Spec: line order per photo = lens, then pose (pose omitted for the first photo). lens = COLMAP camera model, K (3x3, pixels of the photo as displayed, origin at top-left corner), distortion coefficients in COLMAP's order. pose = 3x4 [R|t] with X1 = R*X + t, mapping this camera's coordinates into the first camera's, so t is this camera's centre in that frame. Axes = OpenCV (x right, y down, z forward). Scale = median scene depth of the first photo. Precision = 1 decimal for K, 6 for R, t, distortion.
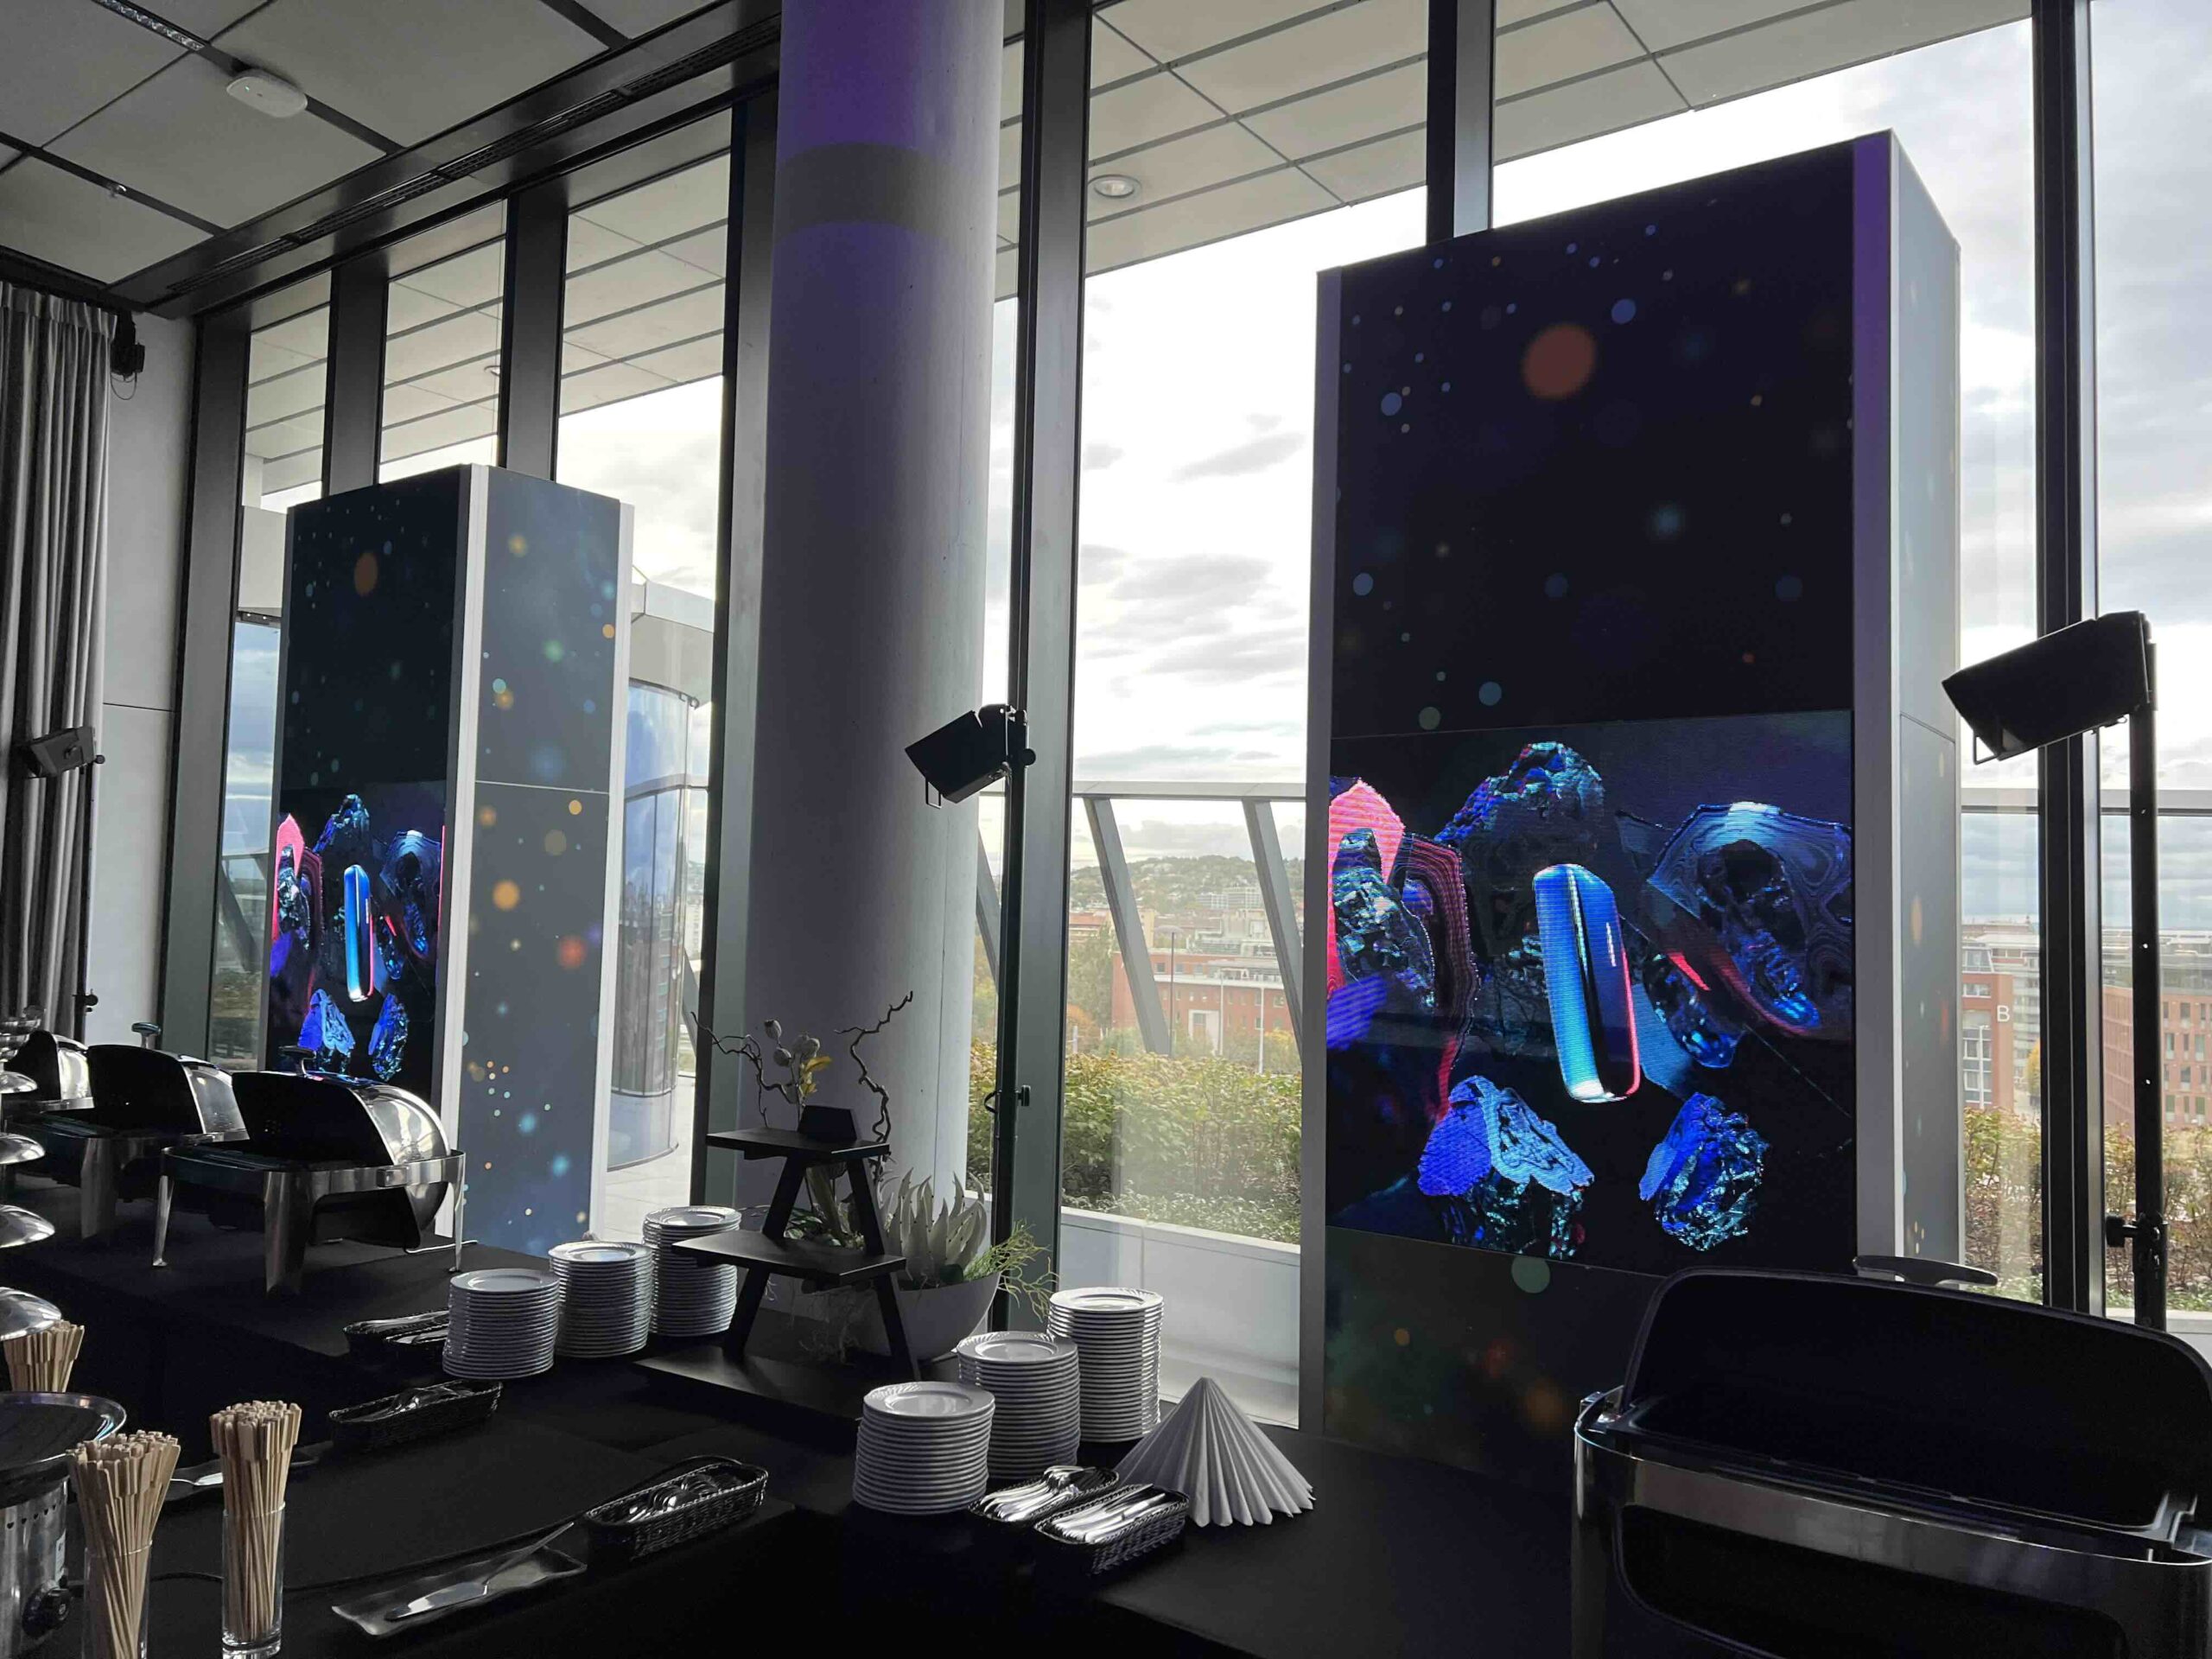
lens RADIAL K [[1671.1, 0, 1103.4], [0, 1671.1, 836.7], [0, 0, 1]] dist [0.005640, -0.004829]
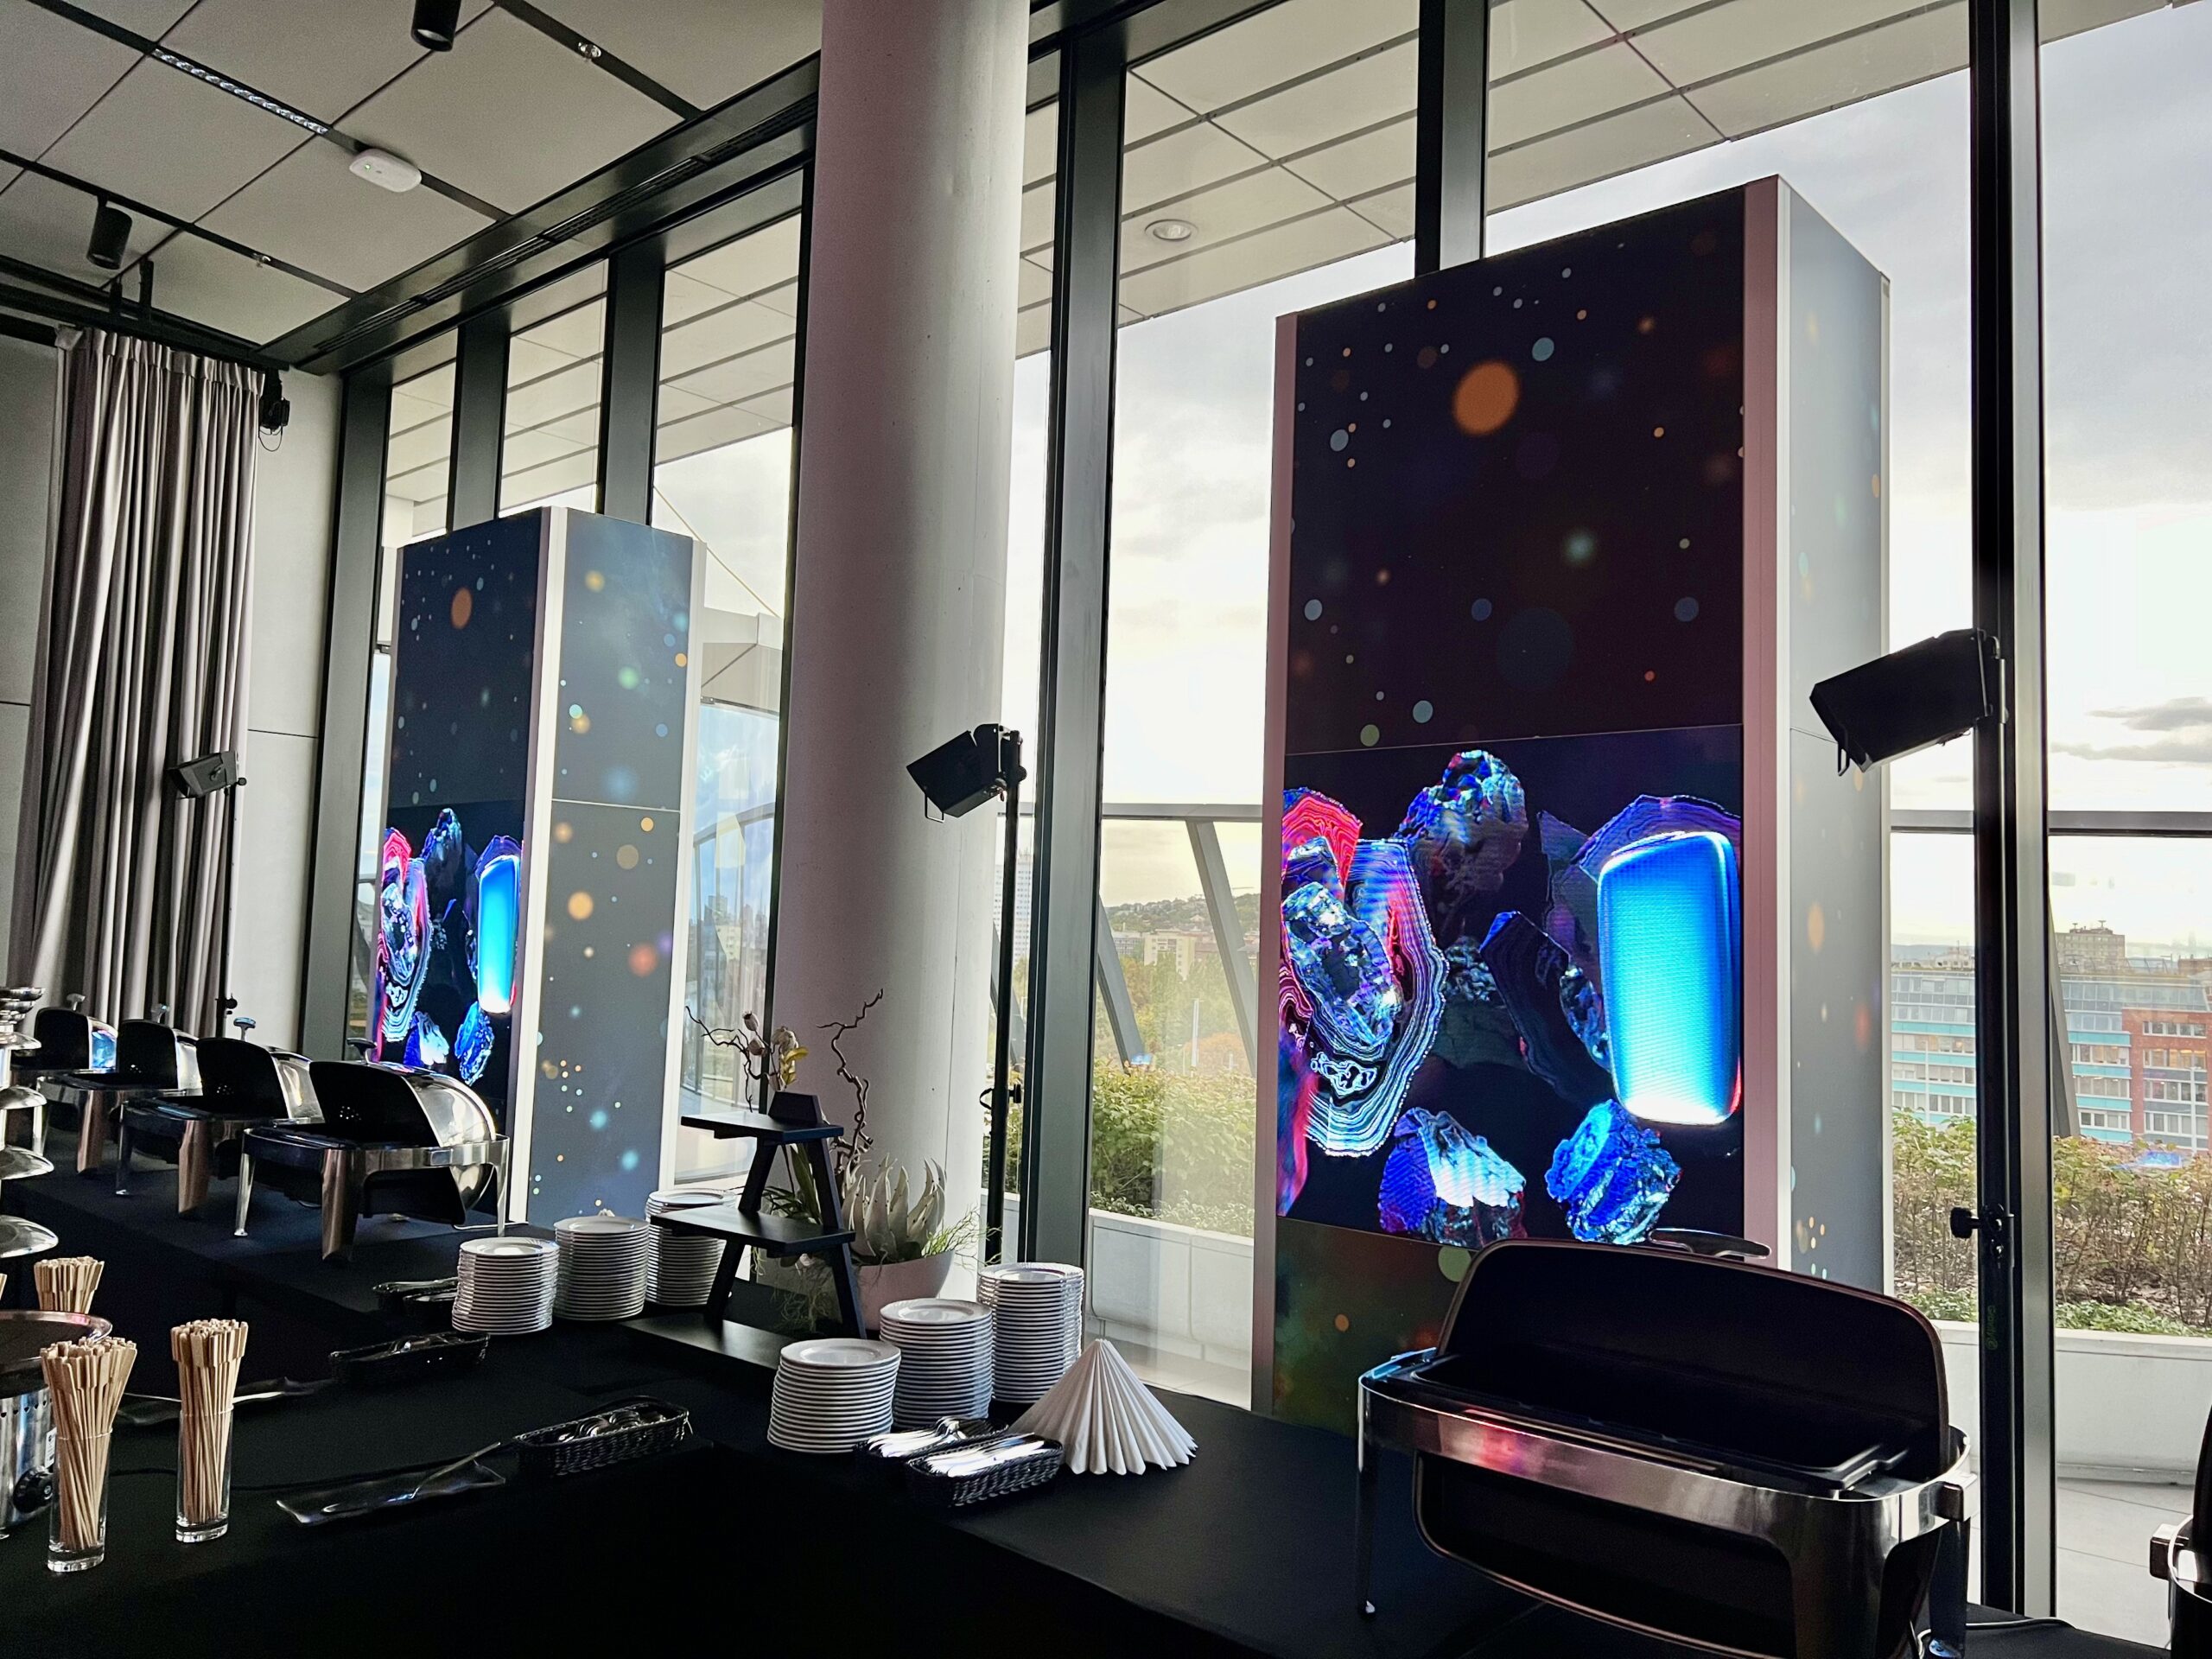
lens RADIAL K [[1663.9, 0, 1106.0], [0, 1663.9, 829.5], [0, 0, 1]] dist [0.003803, 0.000345]
pose [[0.996259, 0.001585, -0.086402, 0.092179], [-0.003284, 0.999804, -0.019530, 0.007431], [0.086354, 0.019740, 0.996069, -0.047242]]
